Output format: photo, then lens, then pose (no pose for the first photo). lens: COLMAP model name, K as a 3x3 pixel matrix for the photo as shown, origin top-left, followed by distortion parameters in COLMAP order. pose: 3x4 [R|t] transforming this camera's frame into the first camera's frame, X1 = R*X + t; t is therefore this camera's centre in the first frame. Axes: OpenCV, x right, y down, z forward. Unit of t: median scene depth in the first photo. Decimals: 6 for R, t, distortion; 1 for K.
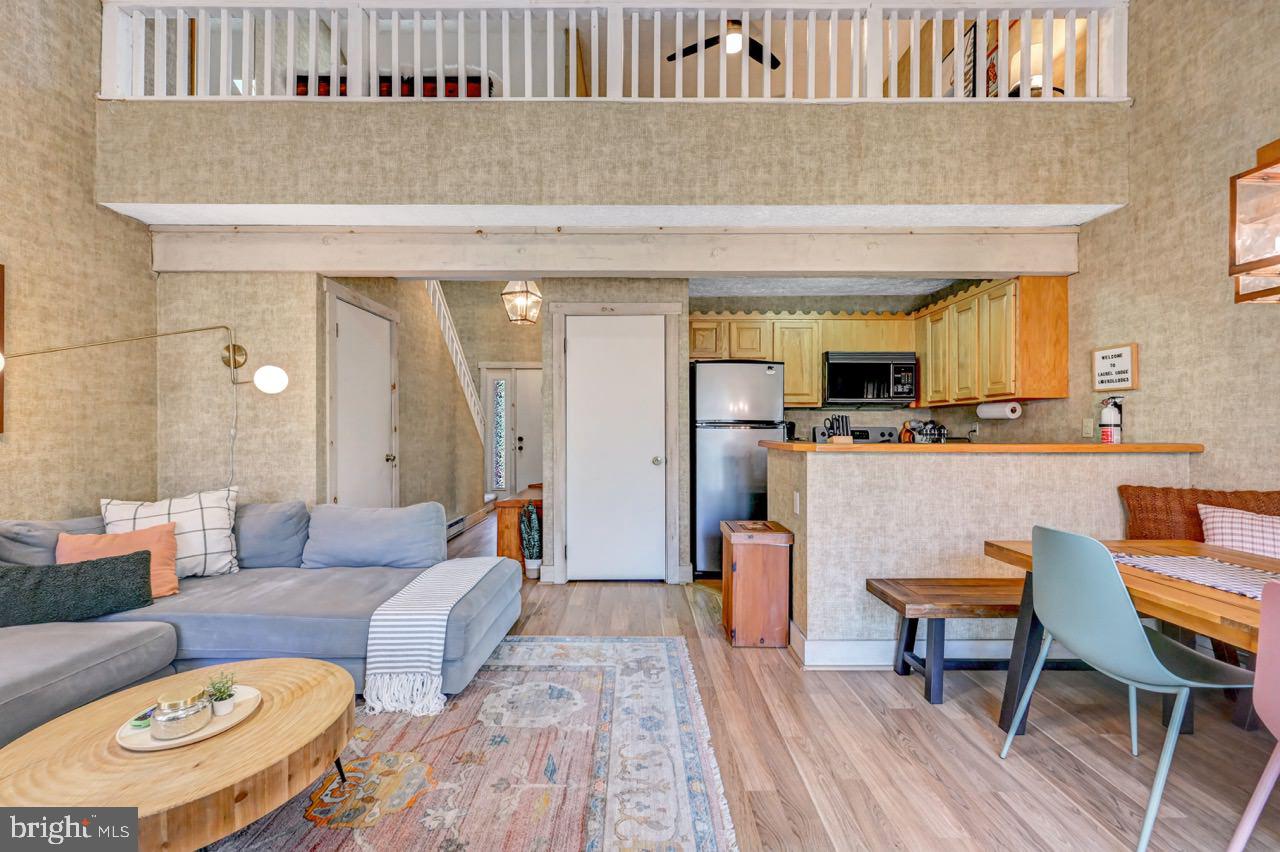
lens RADIAL K [[510.5, 0, 638.2], [0, 510.5, 428.4], [0, 0, 1]] dist [-0.003062, 0.000578]
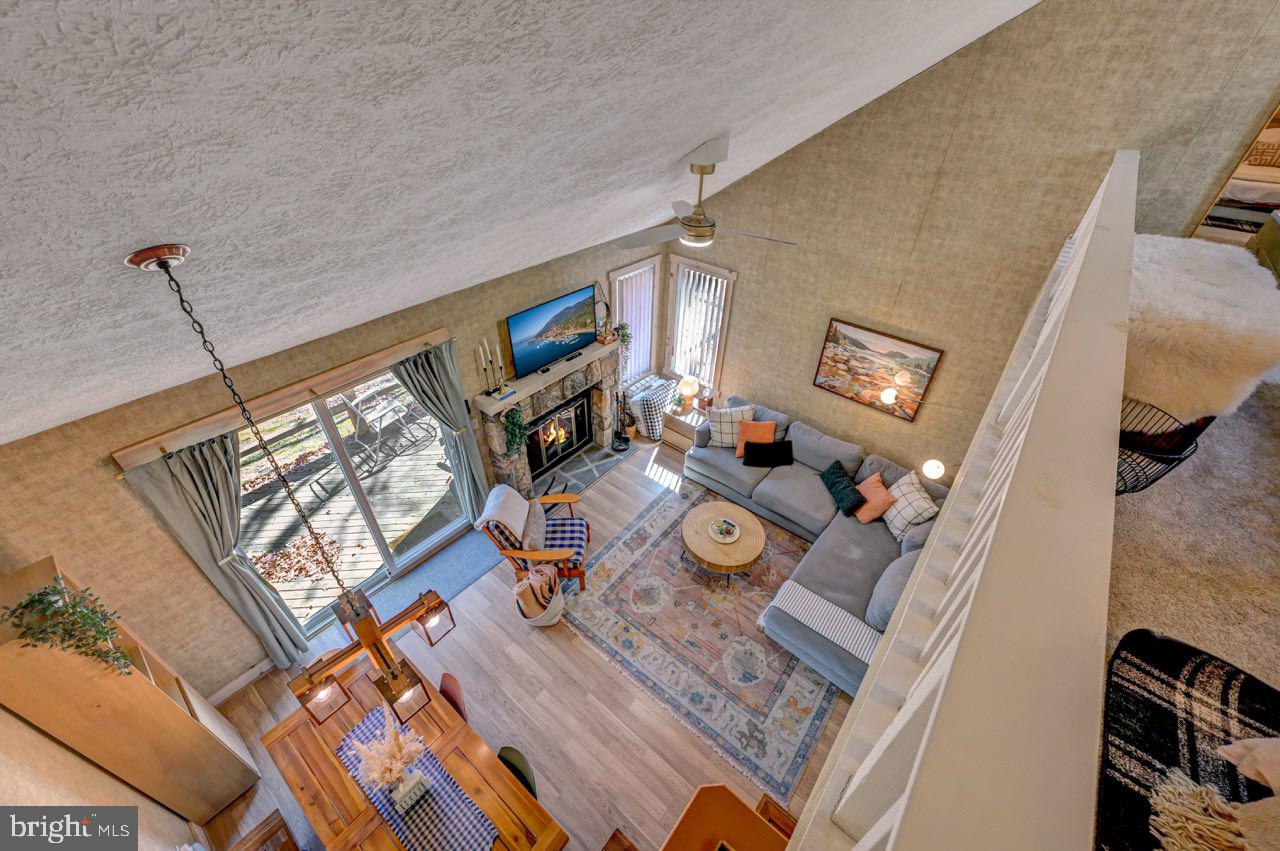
lens RADIAL K [[510.5, 0, 629.8], [0, 510.5, 430.1], [0, 0, 1]] dist [-0.003062, 0.000578]
pose [[-0.632758, 0.463649, -0.620199, 0.672201], [-0.015899, 0.792981, 0.609039, -1.020135], [0.774186, 0.395235, -0.494394, 0.953211]]
